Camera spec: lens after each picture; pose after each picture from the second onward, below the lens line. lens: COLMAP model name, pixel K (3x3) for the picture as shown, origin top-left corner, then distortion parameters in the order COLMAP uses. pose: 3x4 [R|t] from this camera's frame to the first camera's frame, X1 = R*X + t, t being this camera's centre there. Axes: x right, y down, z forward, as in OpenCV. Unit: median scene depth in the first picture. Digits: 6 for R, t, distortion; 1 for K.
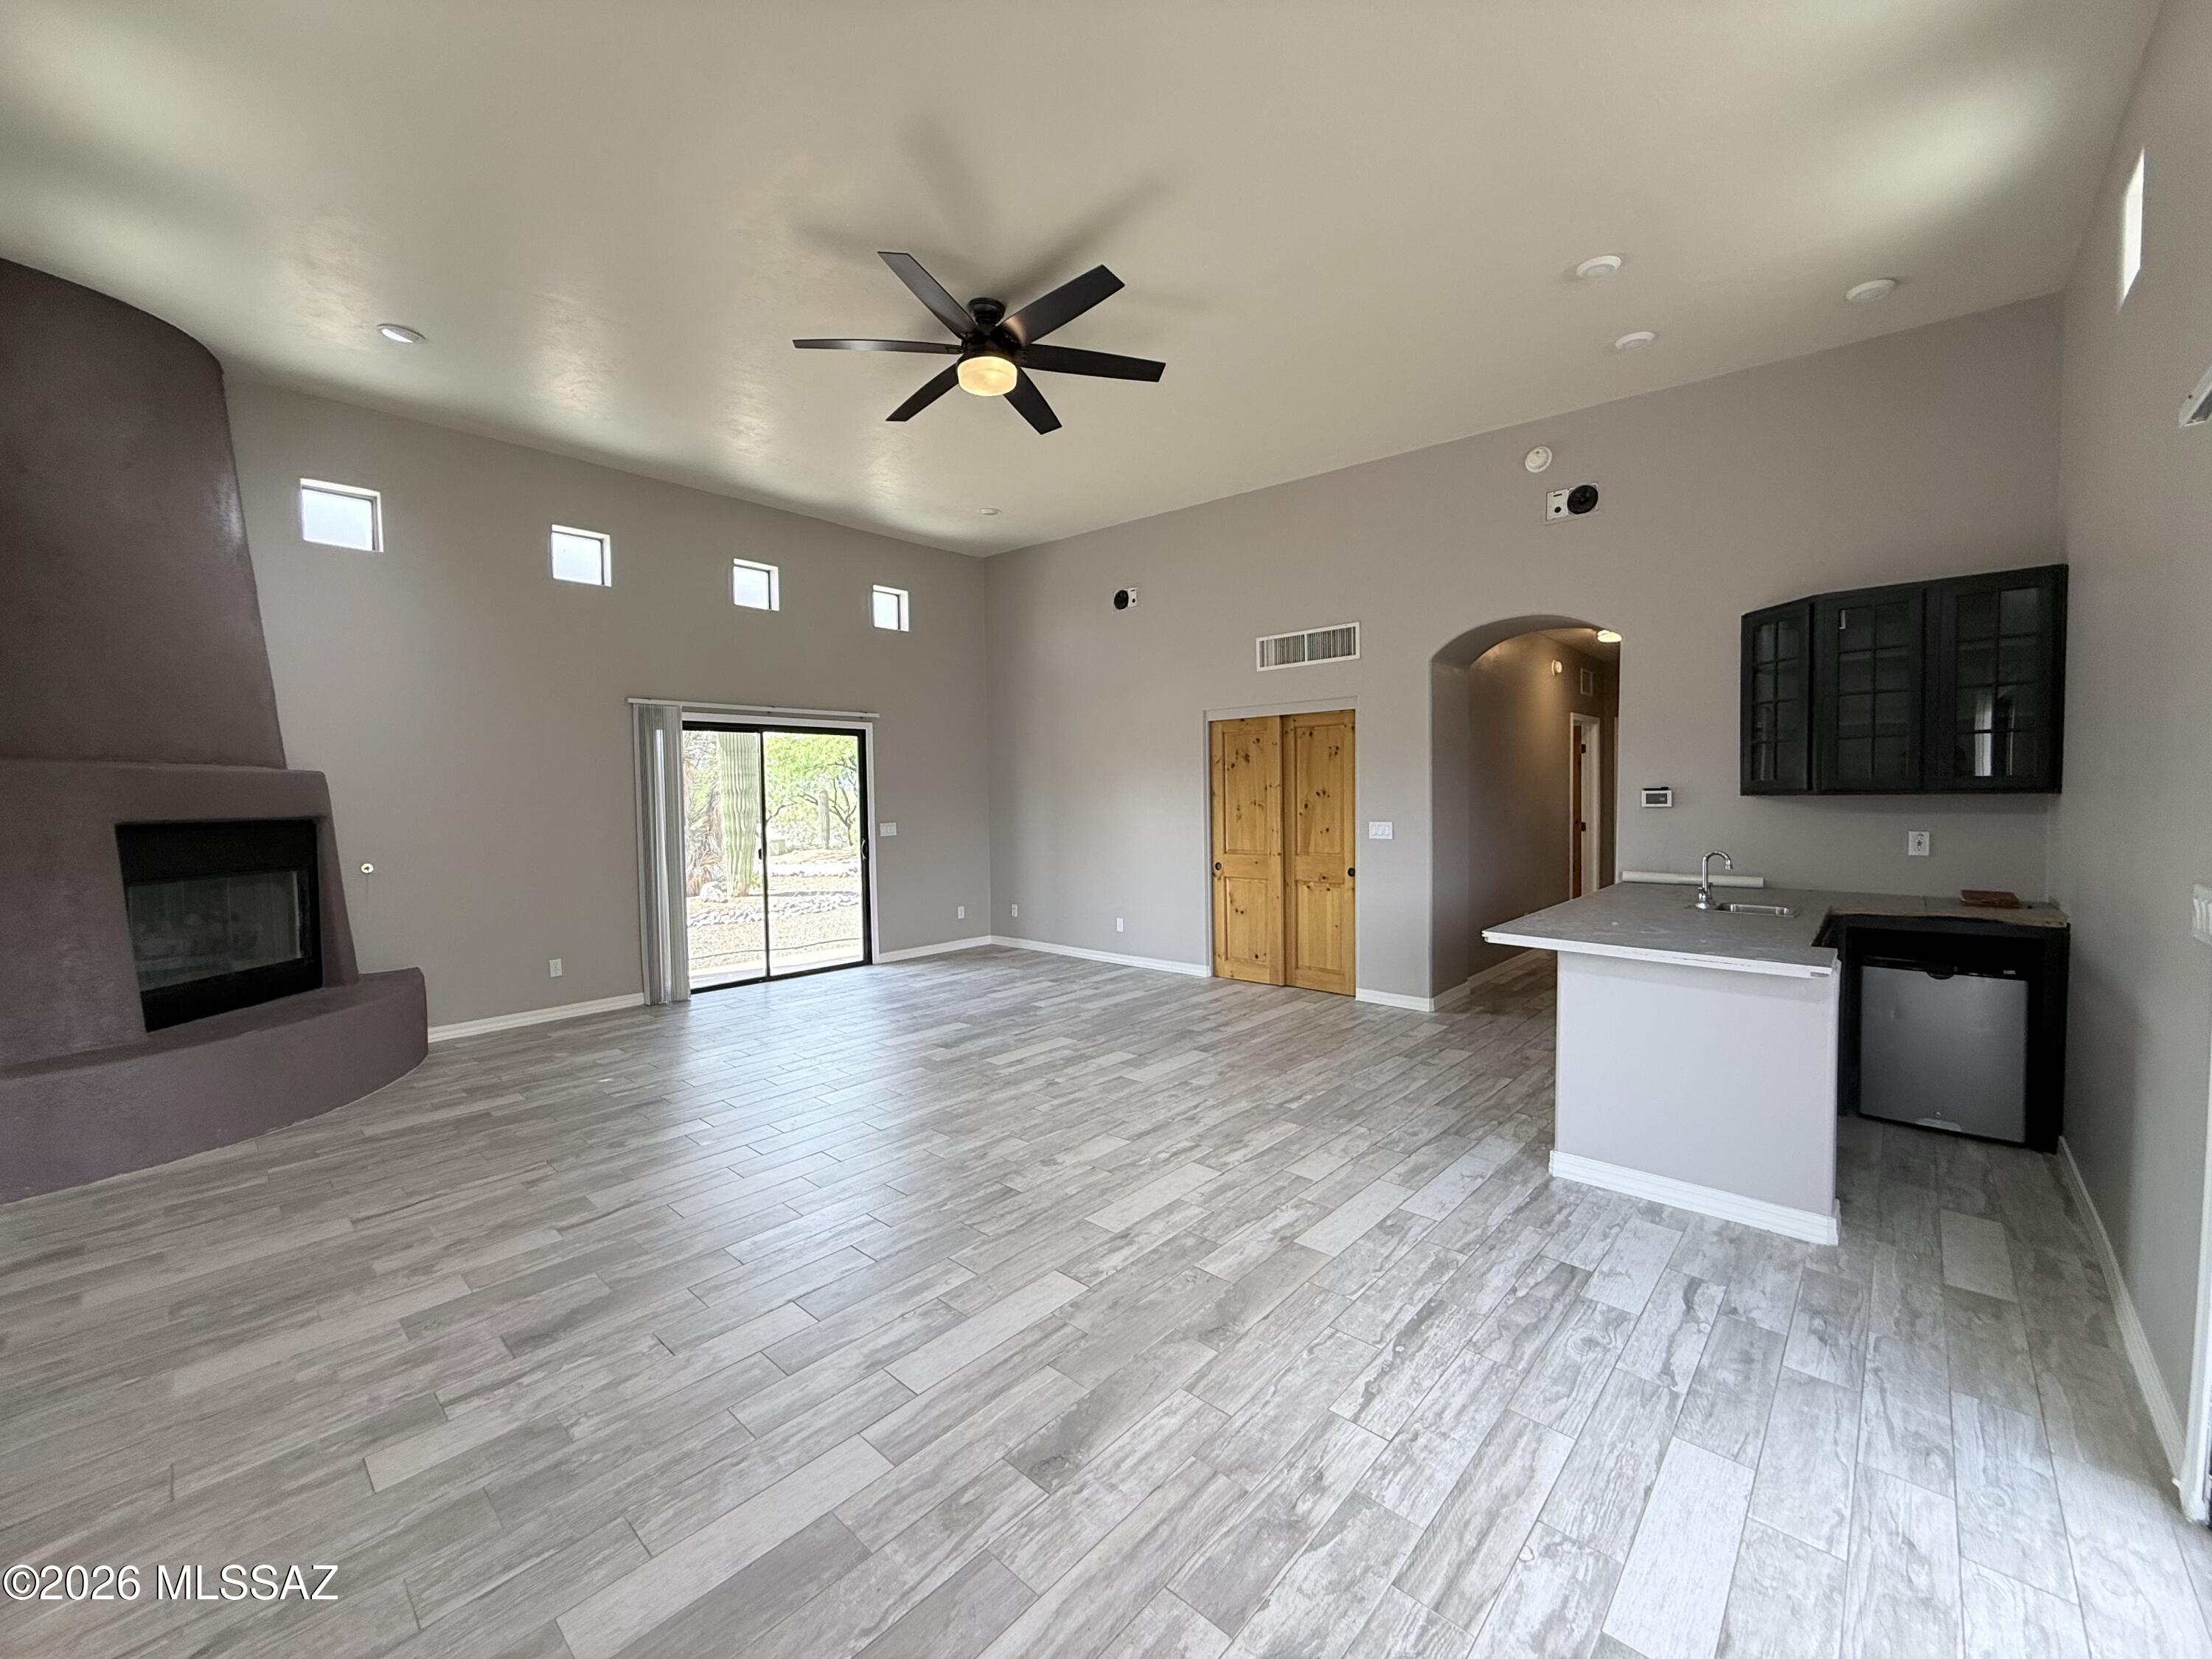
lens RADIAL K [[882.8, 0, 1097.2], [0, 882.8, 826.4], [0, 0, 1]] dist [-0.000998, 0.001285]
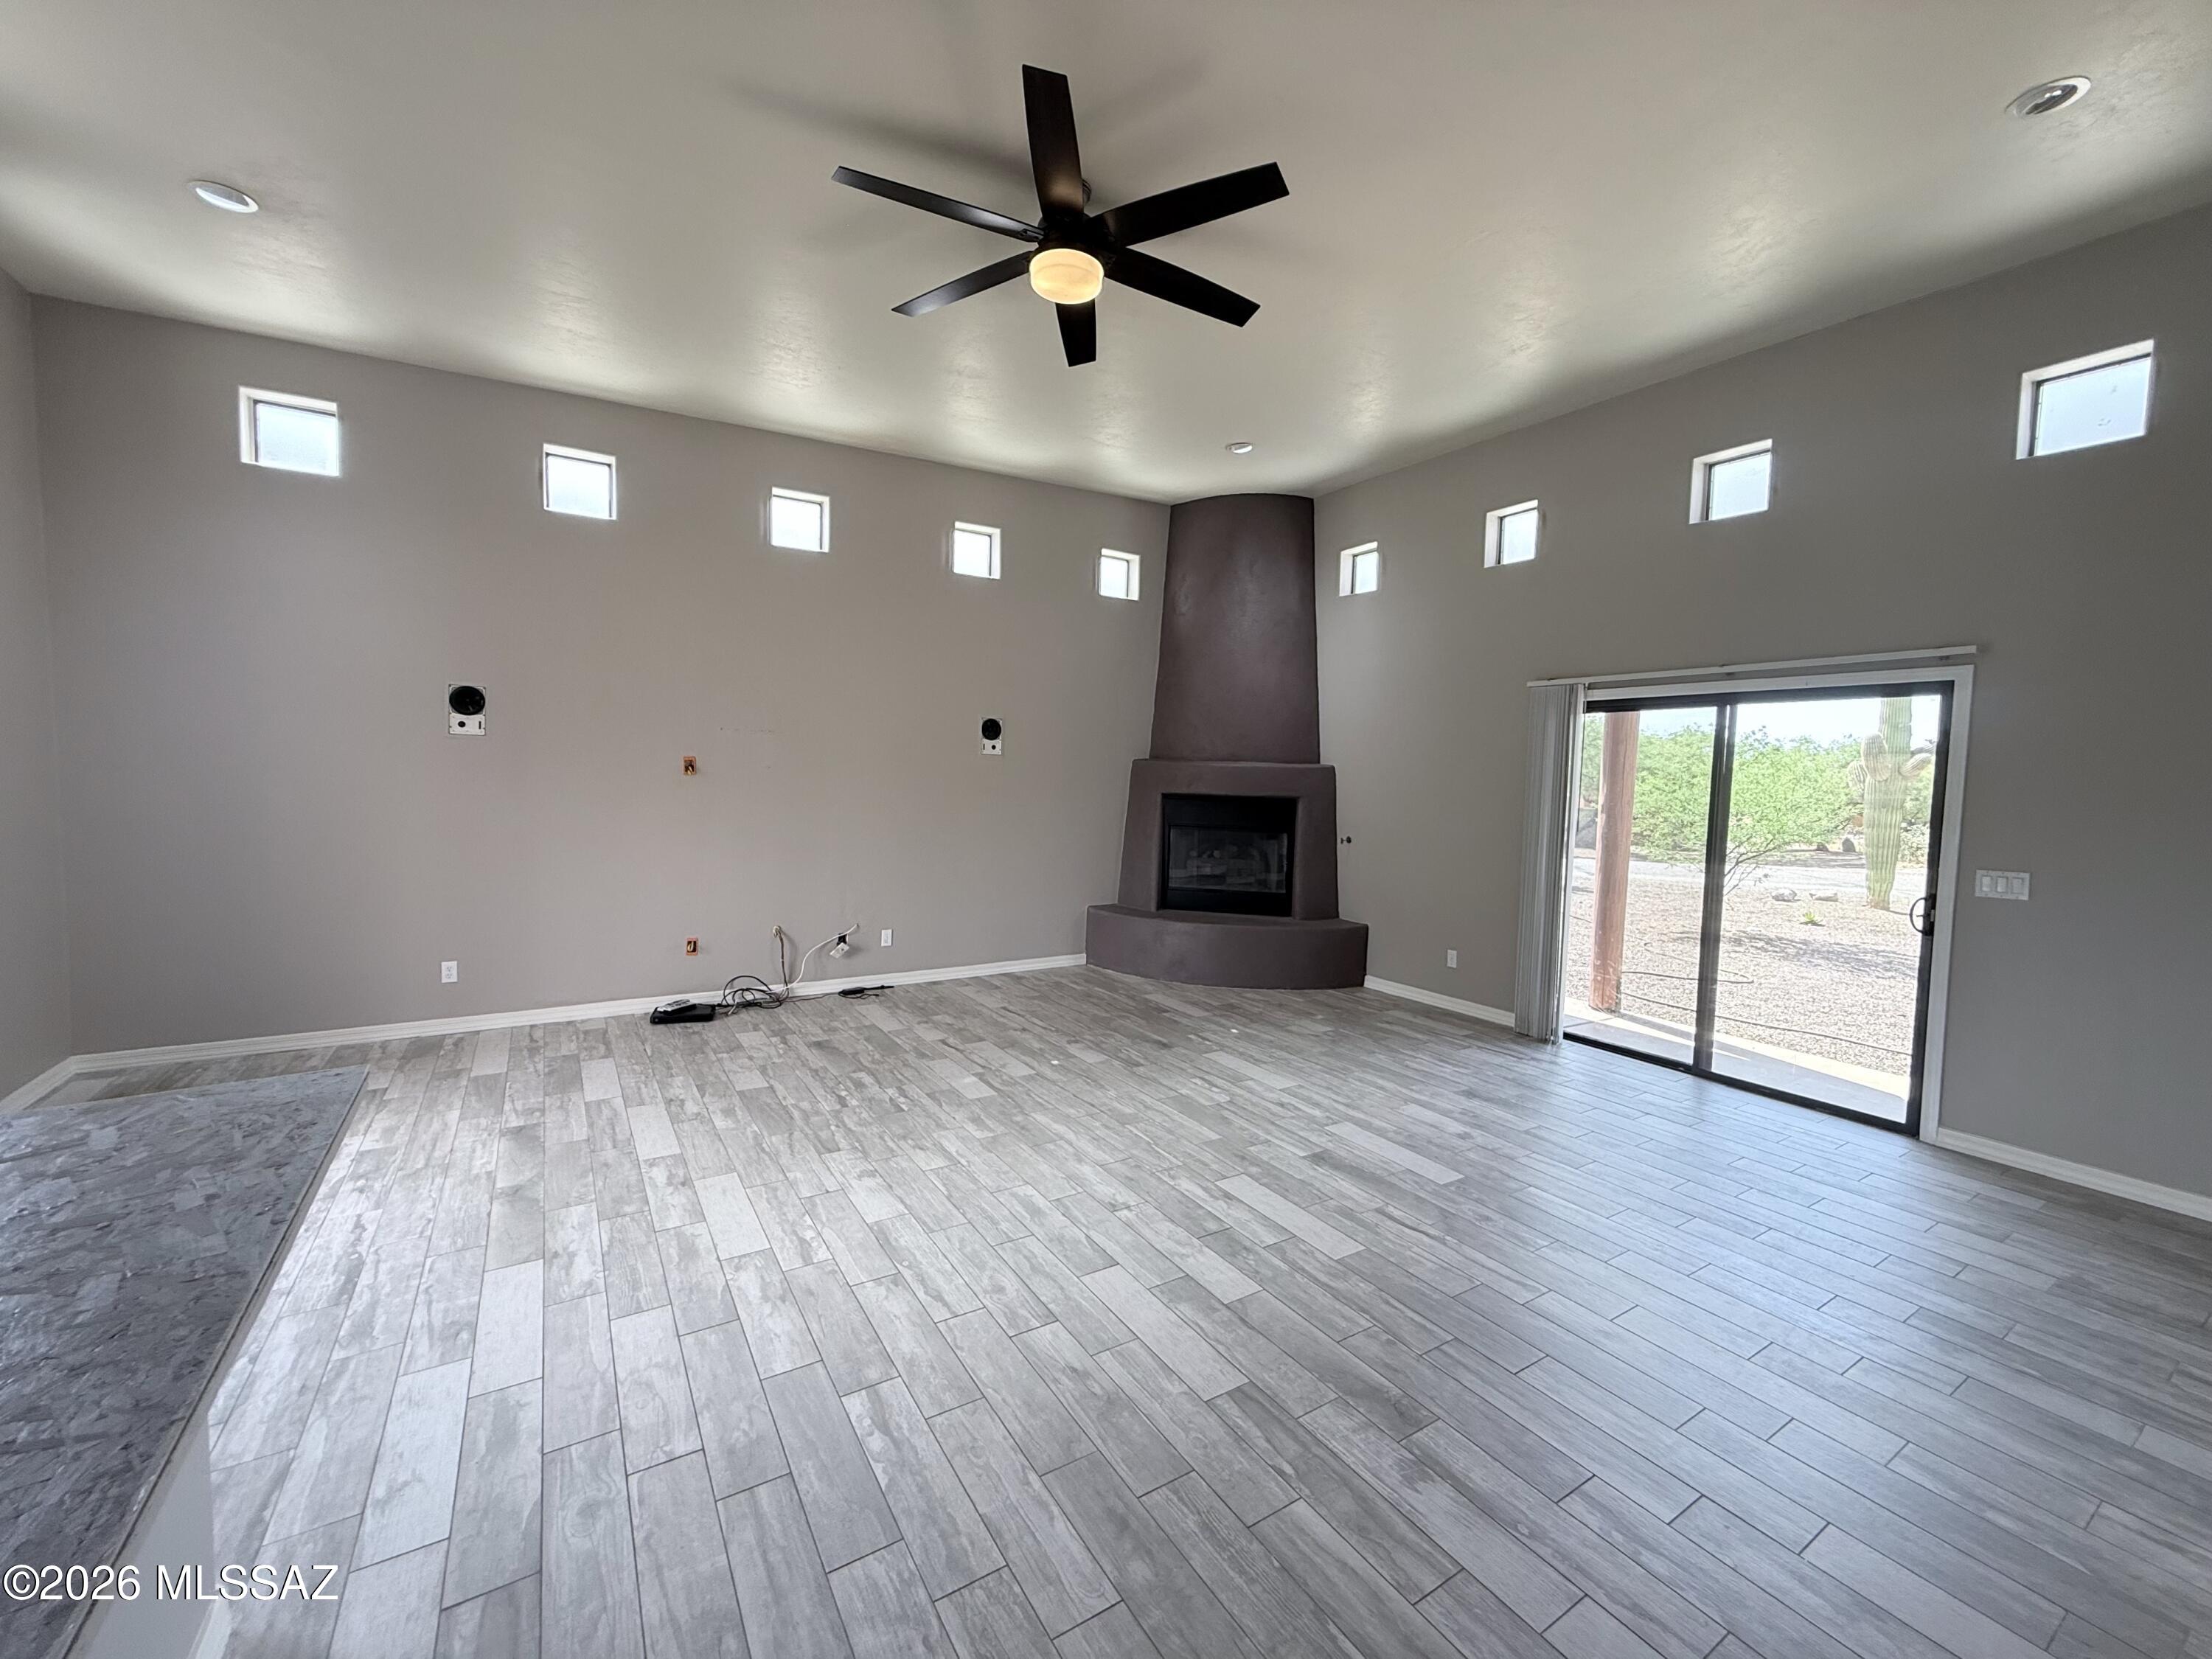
lens RADIAL K [[882.8, 0, 1103.0], [0, 882.8, 829.1], [0, 0, 1]] dist [-0.000998, 0.001285]
pose [[-0.258401, 0.068711, -0.963591, 0.733904], [-0.057829, 0.994578, 0.086429, -0.084025], [0.964305, 0.078057, -0.253026, 1.377380]]
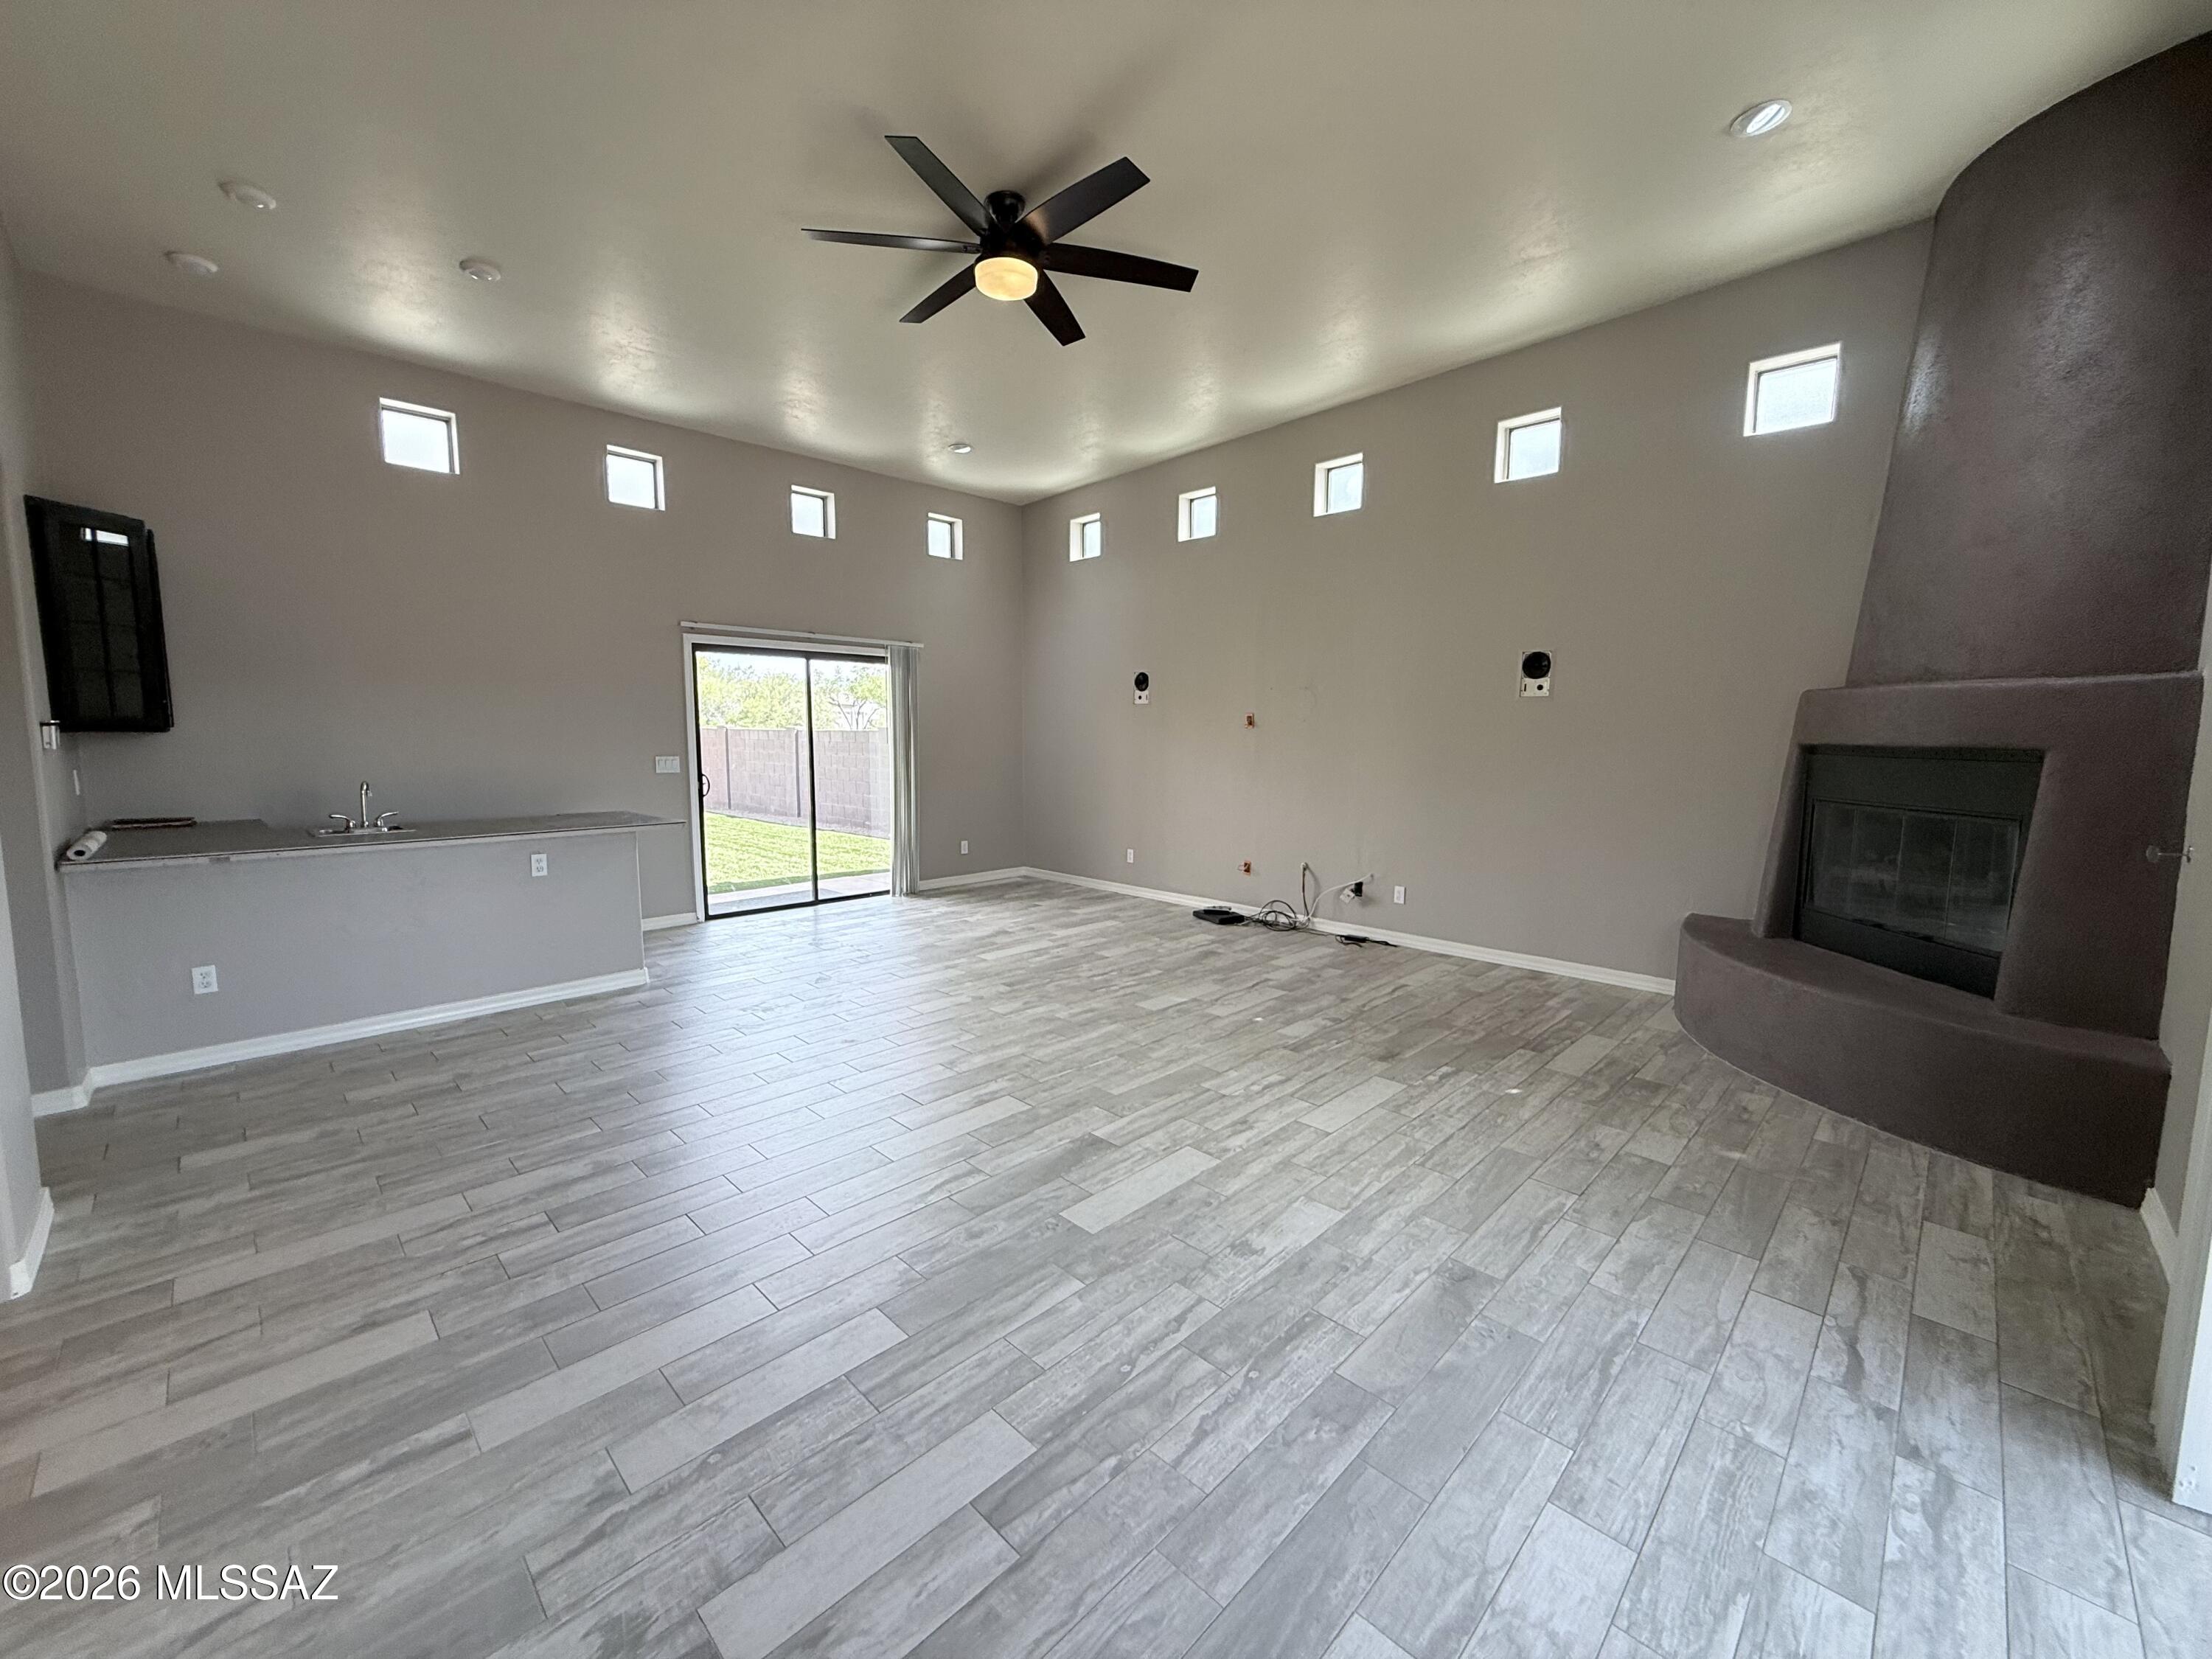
lens RADIAL K [[882.8, 0, 1094.8], [0, 882.8, 826.7], [0, 0, 1]] dist [-0.000998, 0.001285]
pose [[-0.999328, 0.002985, 0.036527, -0.269426], [0.008287, 0.989264, 0.145901, -0.072859], [-0.035699, 0.146106, -0.988625, 2.173081]]
